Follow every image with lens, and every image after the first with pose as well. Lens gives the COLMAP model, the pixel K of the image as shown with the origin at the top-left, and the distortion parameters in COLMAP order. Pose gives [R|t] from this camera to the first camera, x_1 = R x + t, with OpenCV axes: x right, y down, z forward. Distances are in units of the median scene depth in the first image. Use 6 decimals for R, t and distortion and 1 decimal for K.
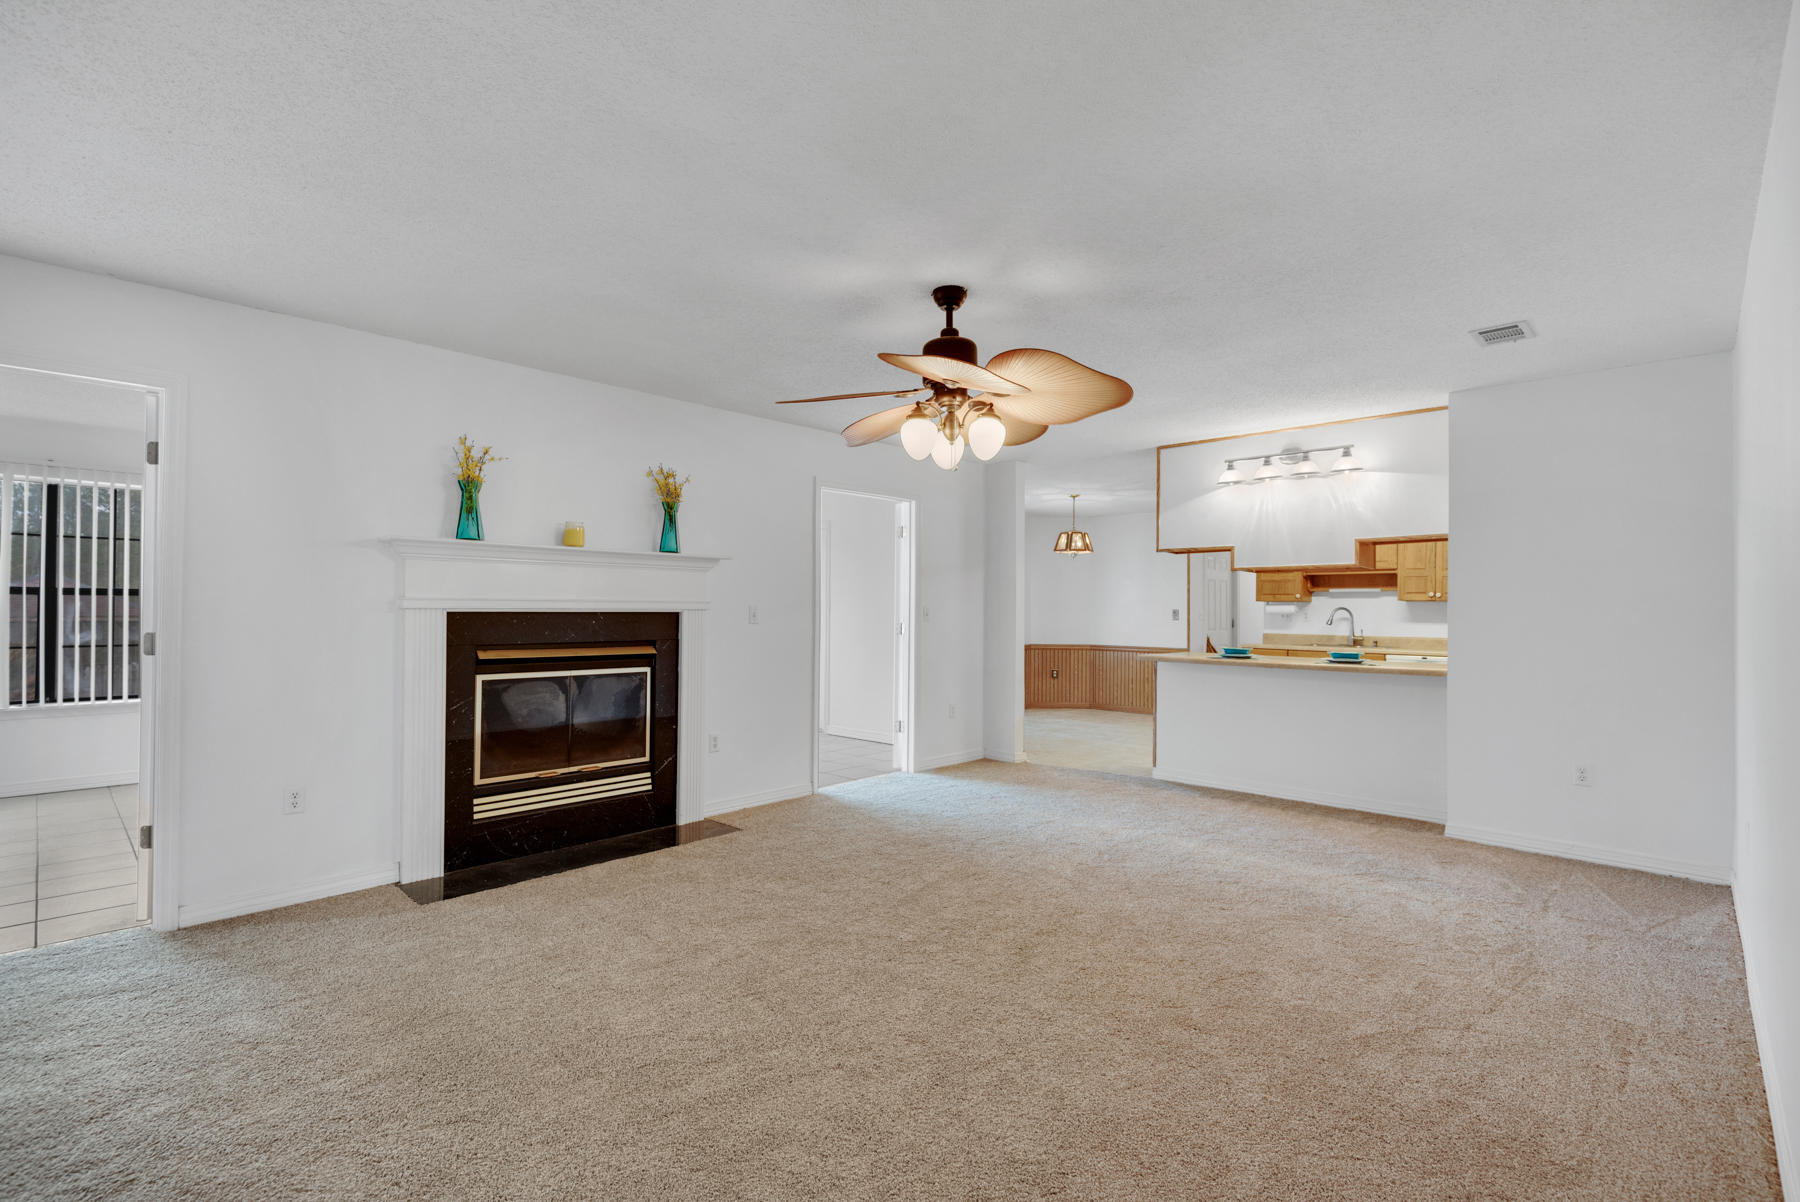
lens RADIAL K [[814.0, 0, 897.4], [0, 814.0, 605.5], [0, 0, 1]] dist [0.047735, -0.023998]
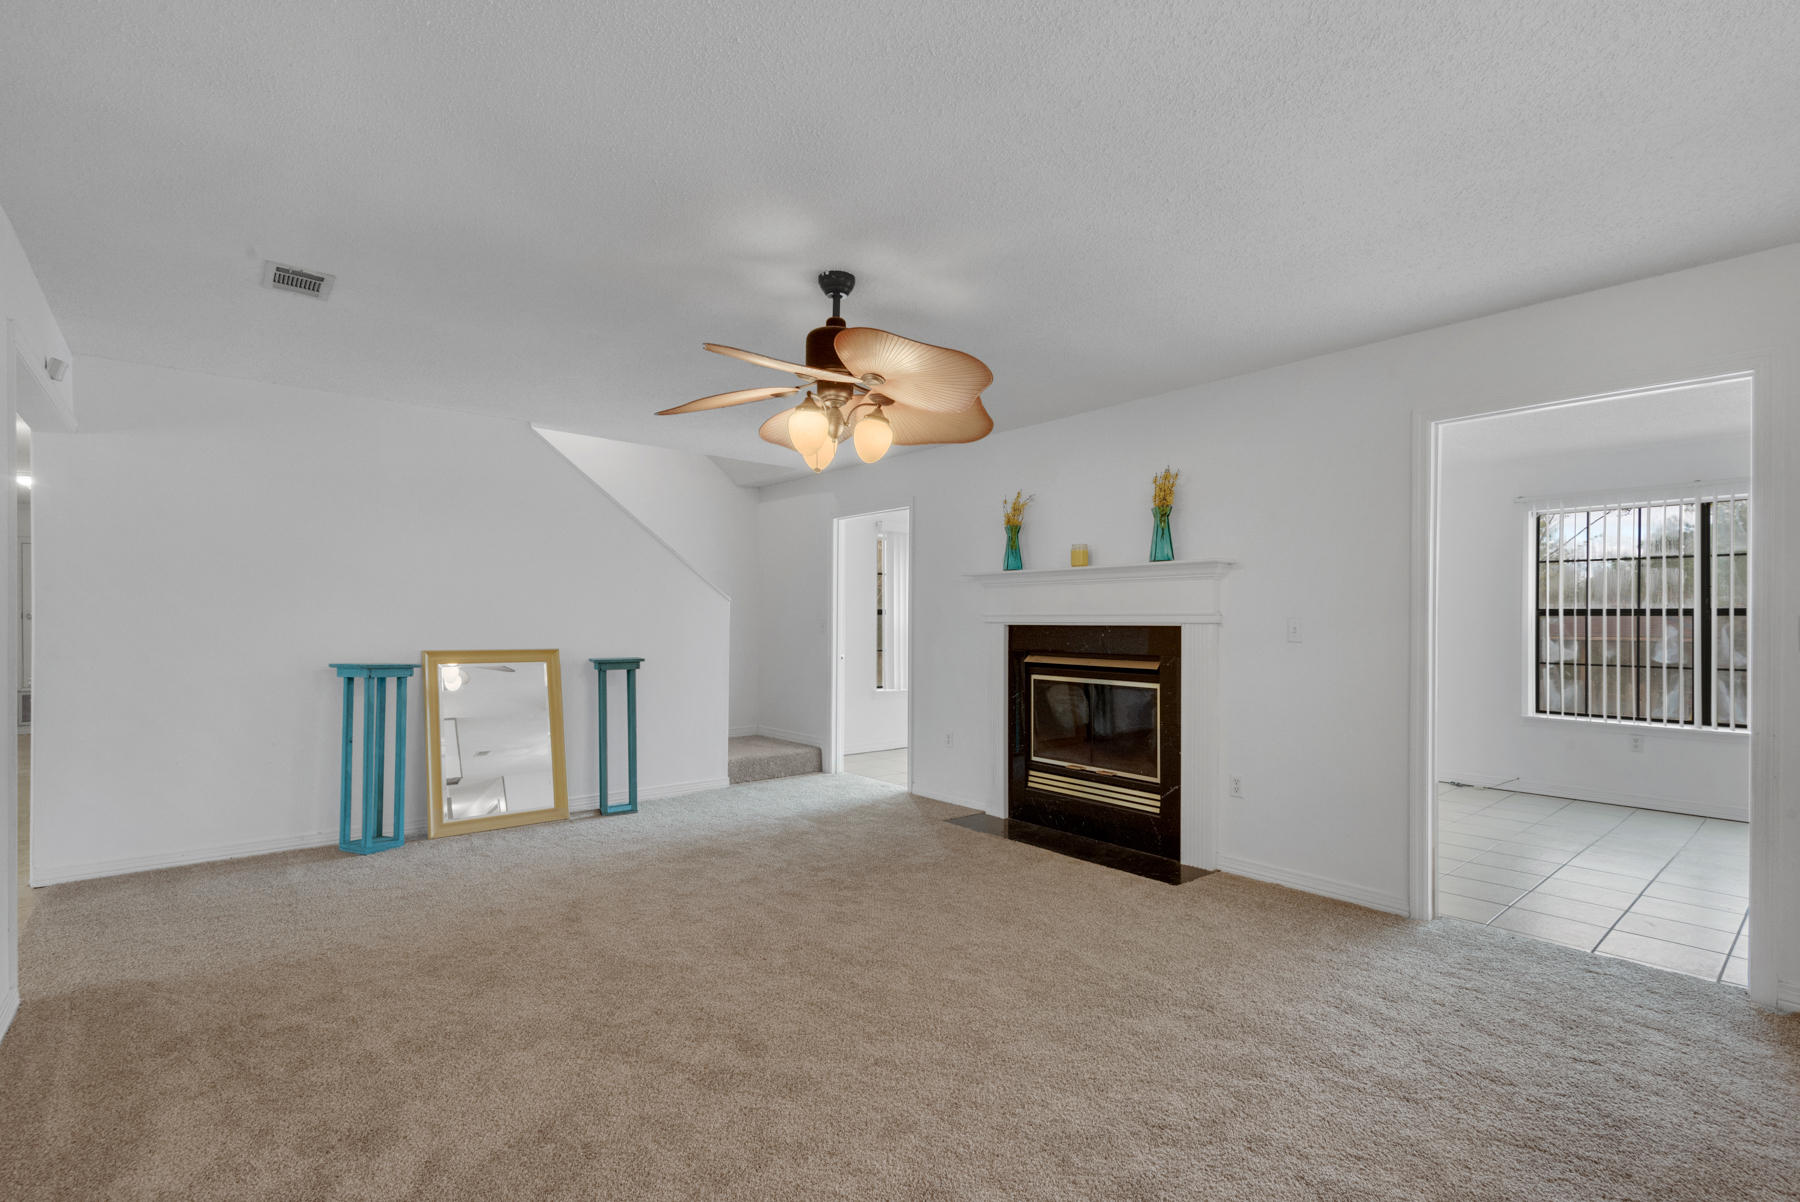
lens RADIAL K [[835.4, 0, 900.7], [0, 835.4, 630.2], [0, 0, 1]] dist [0.102680, 0.000134]
pose [[-0.094264, 0.001957, -0.995545, 0.723478], [-0.000333, 0.999998, 0.001997, 0.011725], [0.995547, 0.000520, -0.094263, 0.822576]]
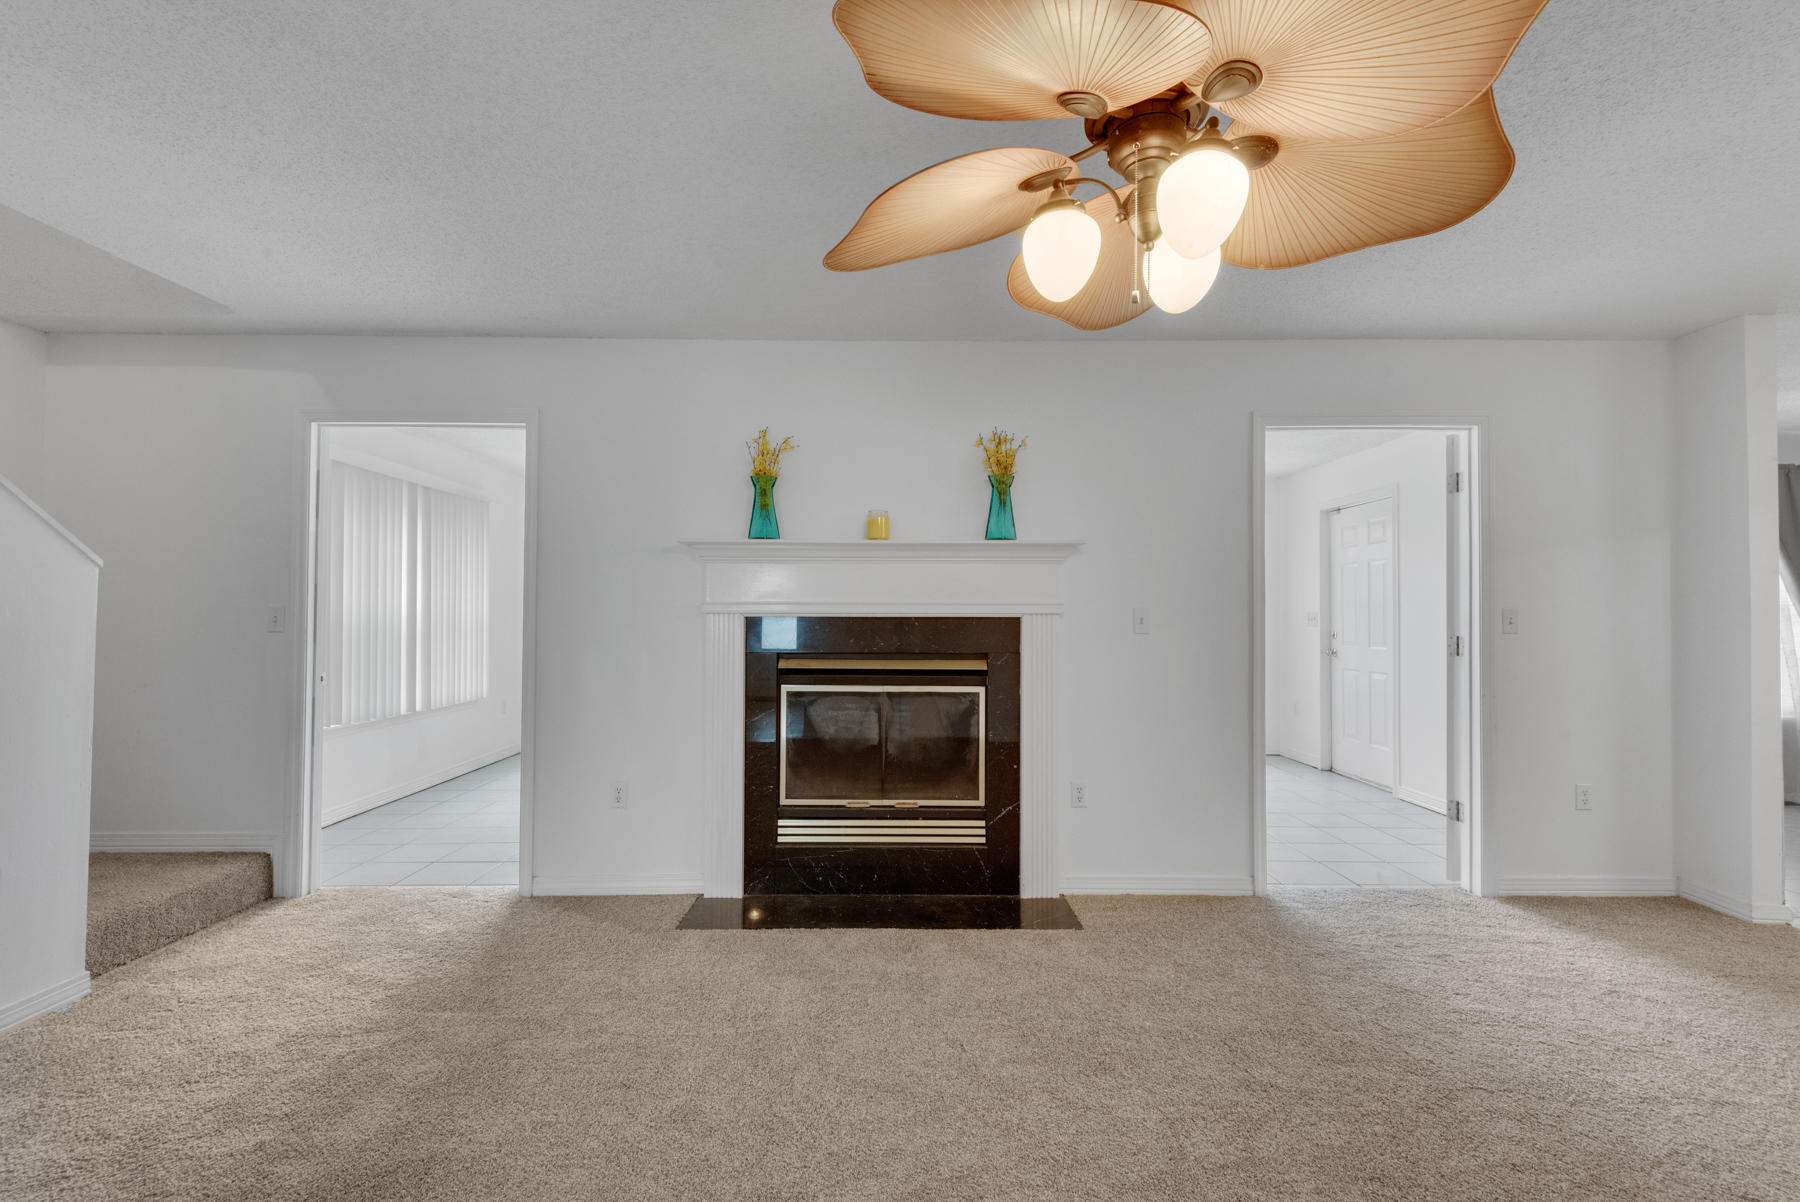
lens RADIAL K [[814.0, 0, 897.4], [0, 814.0, 605.5], [0, 0, 1]] dist [0.047735, -0.023998]
pose [[0.703161, -0.011044, -0.710944, 0.206331], [0.004745, 0.999930, -0.010841, 0.005115], [0.711014, 0.004250, 0.703165, 0.402051]]
